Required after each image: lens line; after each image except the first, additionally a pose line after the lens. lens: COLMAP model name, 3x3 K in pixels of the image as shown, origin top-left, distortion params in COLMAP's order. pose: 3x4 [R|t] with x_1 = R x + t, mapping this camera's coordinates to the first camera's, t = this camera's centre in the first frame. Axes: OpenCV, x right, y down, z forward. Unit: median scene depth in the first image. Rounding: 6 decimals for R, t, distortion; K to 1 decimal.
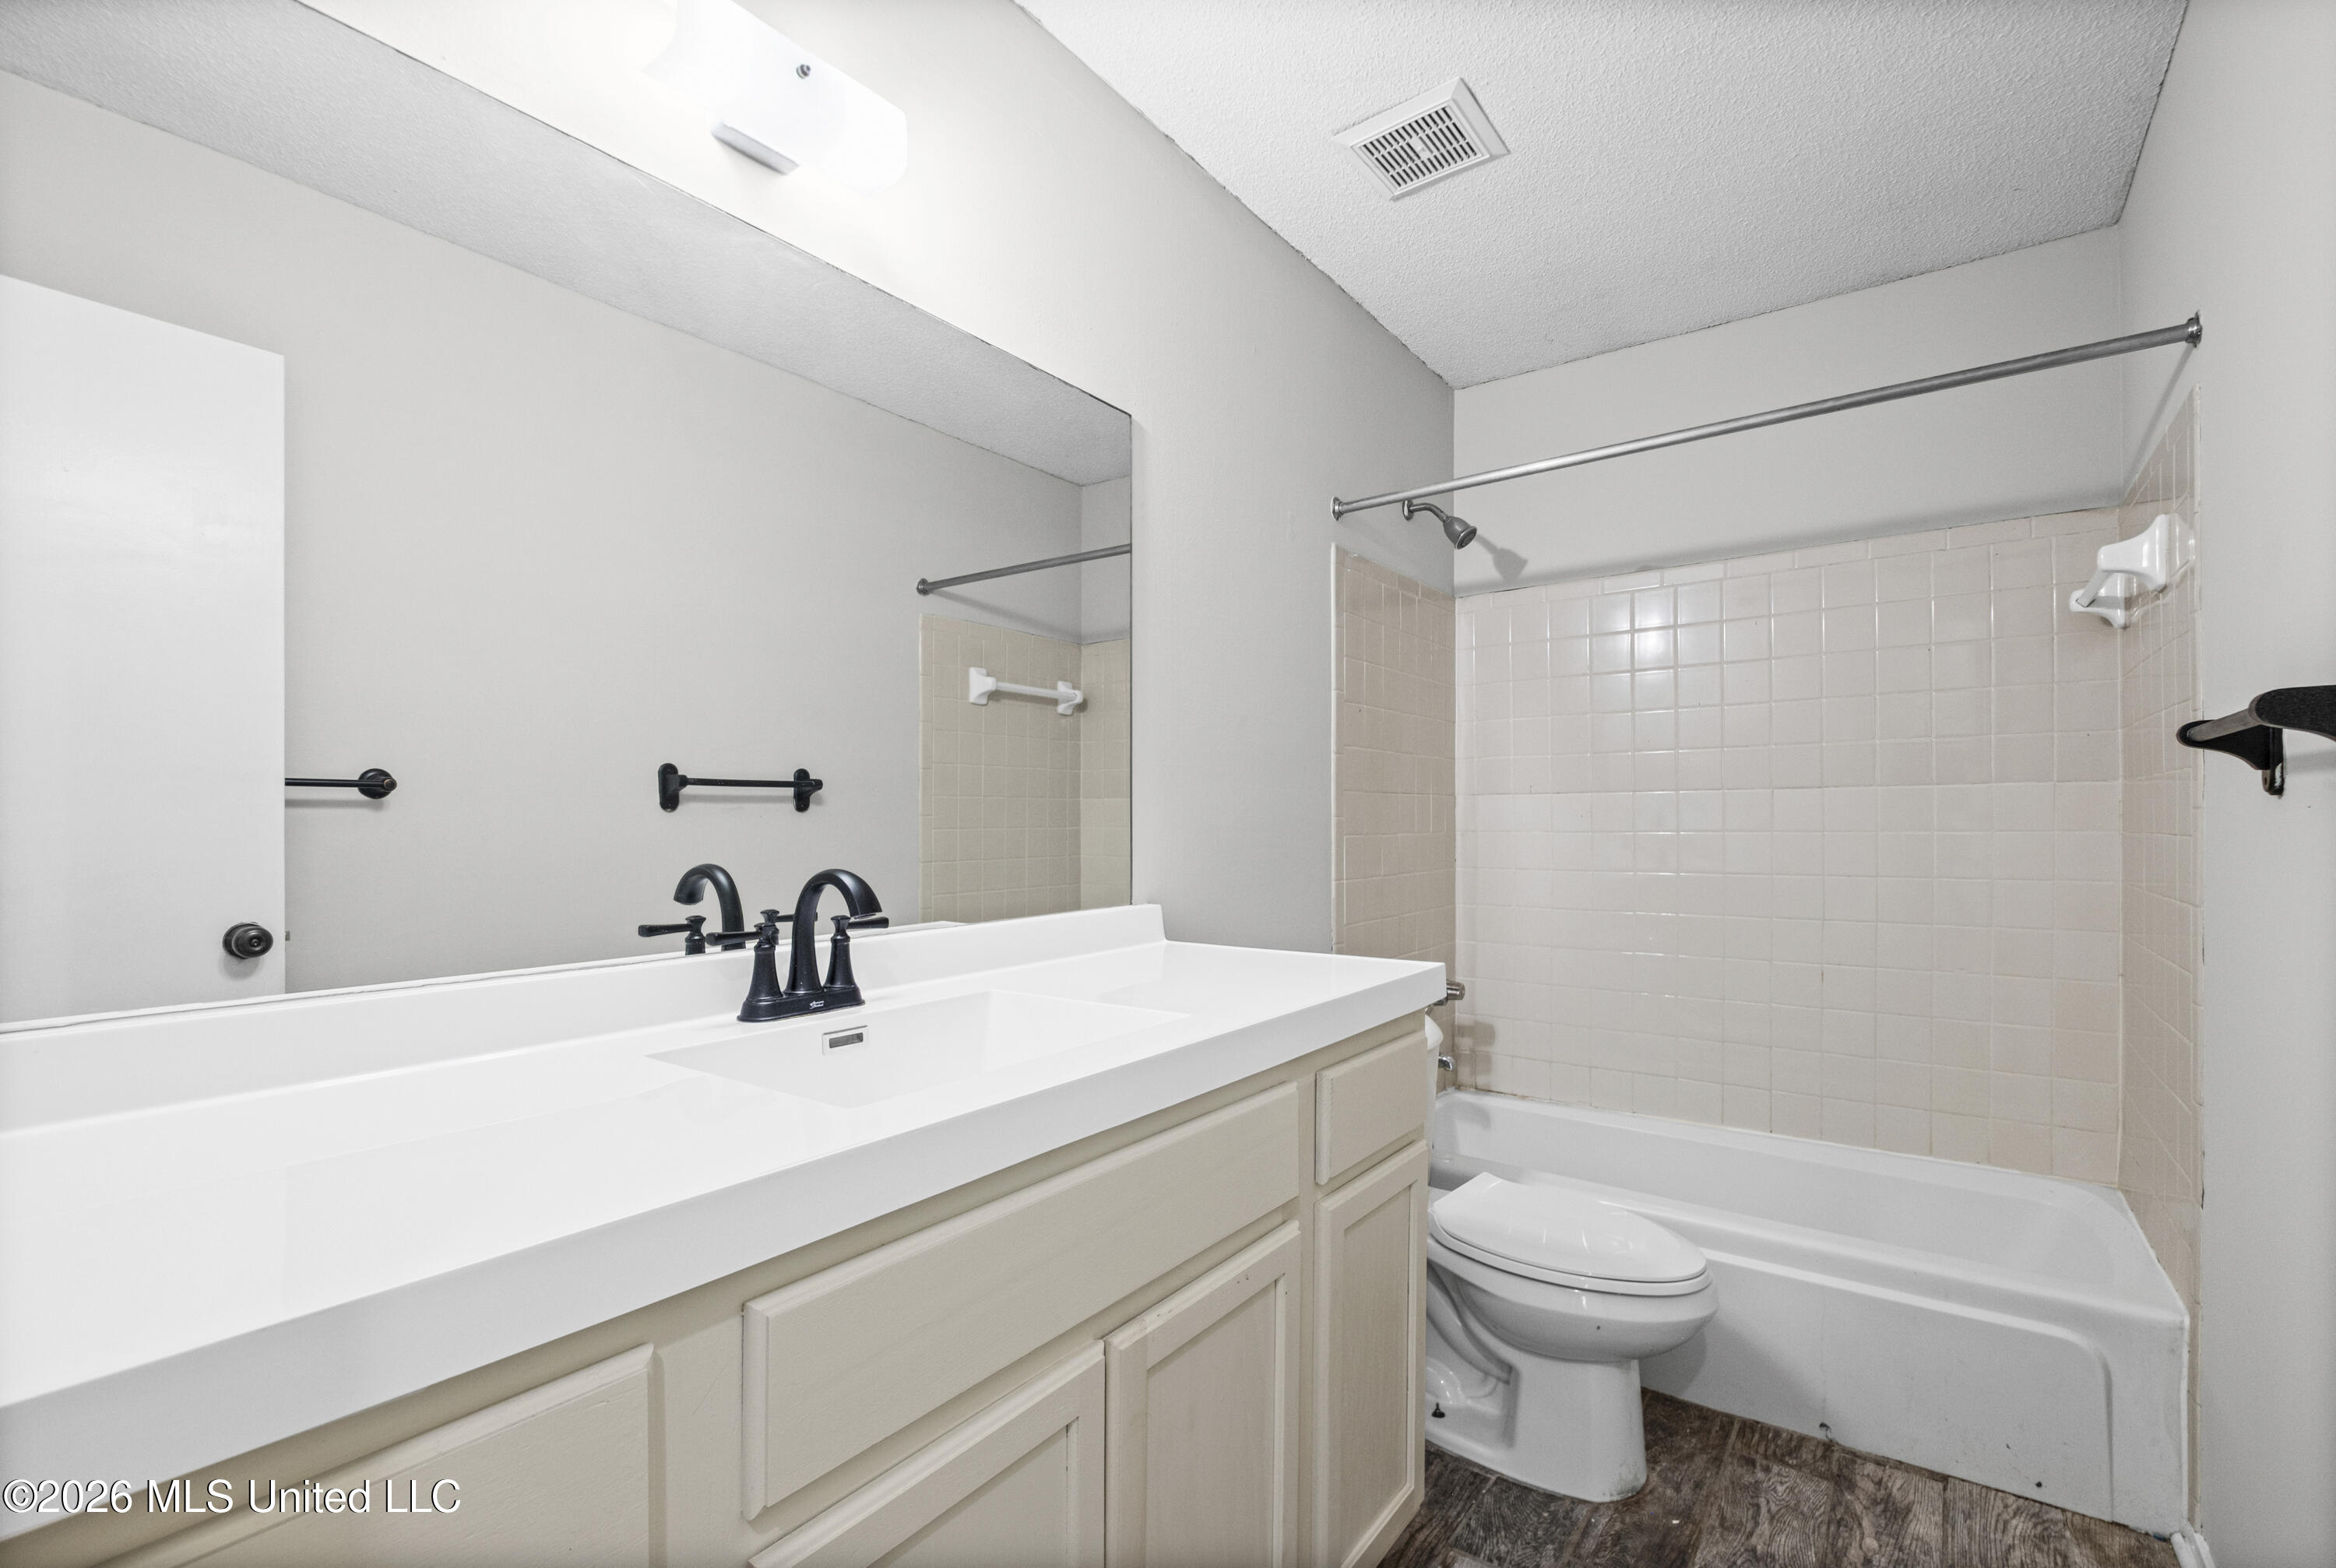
lens RADIAL K [[1028.2, 0, 1163.4], [0, 1028.2, 839.8], [0, 0, 1]] dist [0.010961, -0.010320]
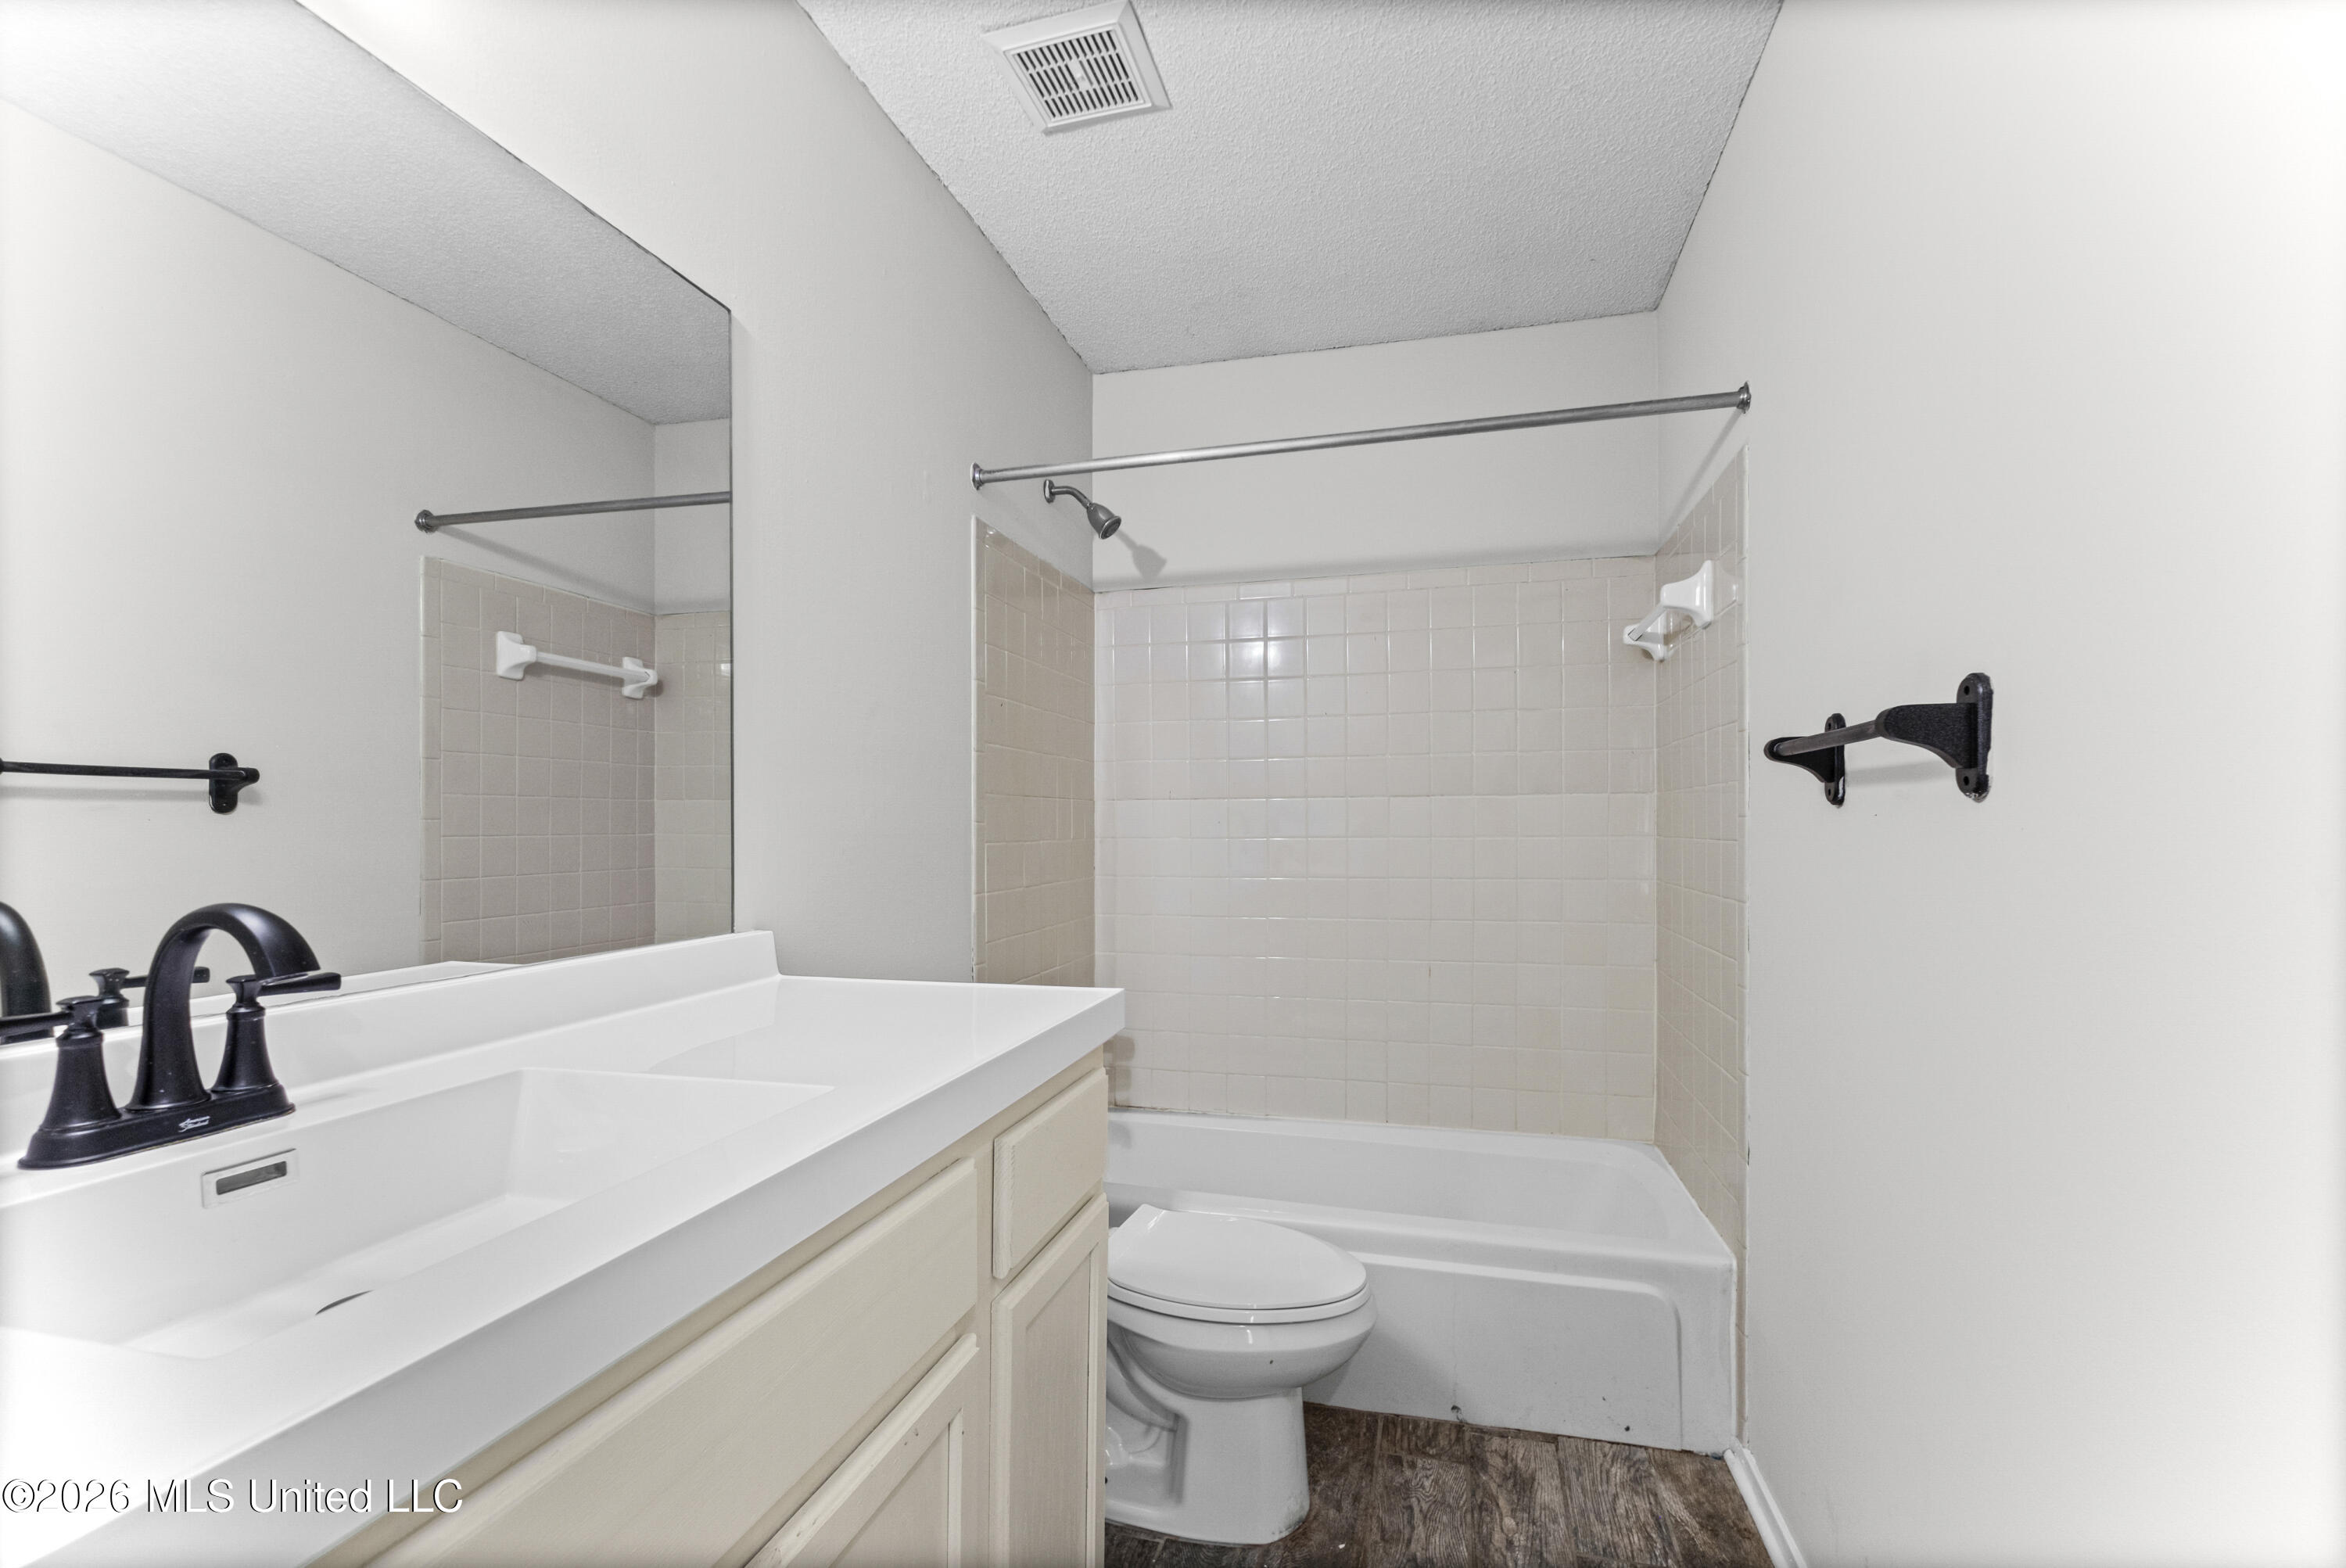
lens RADIAL K [[1032.7, 0, 1168.3], [0, 1032.7, 840.1], [0, 0, 1]] dist [0.010961, -0.010320]
pose [[0.927107, -0.003660, 0.374779, -0.018679], [0.005854, 0.999972, -0.004716, -0.002227], [-0.374751, 0.006566, 0.927102, 0.140689]]
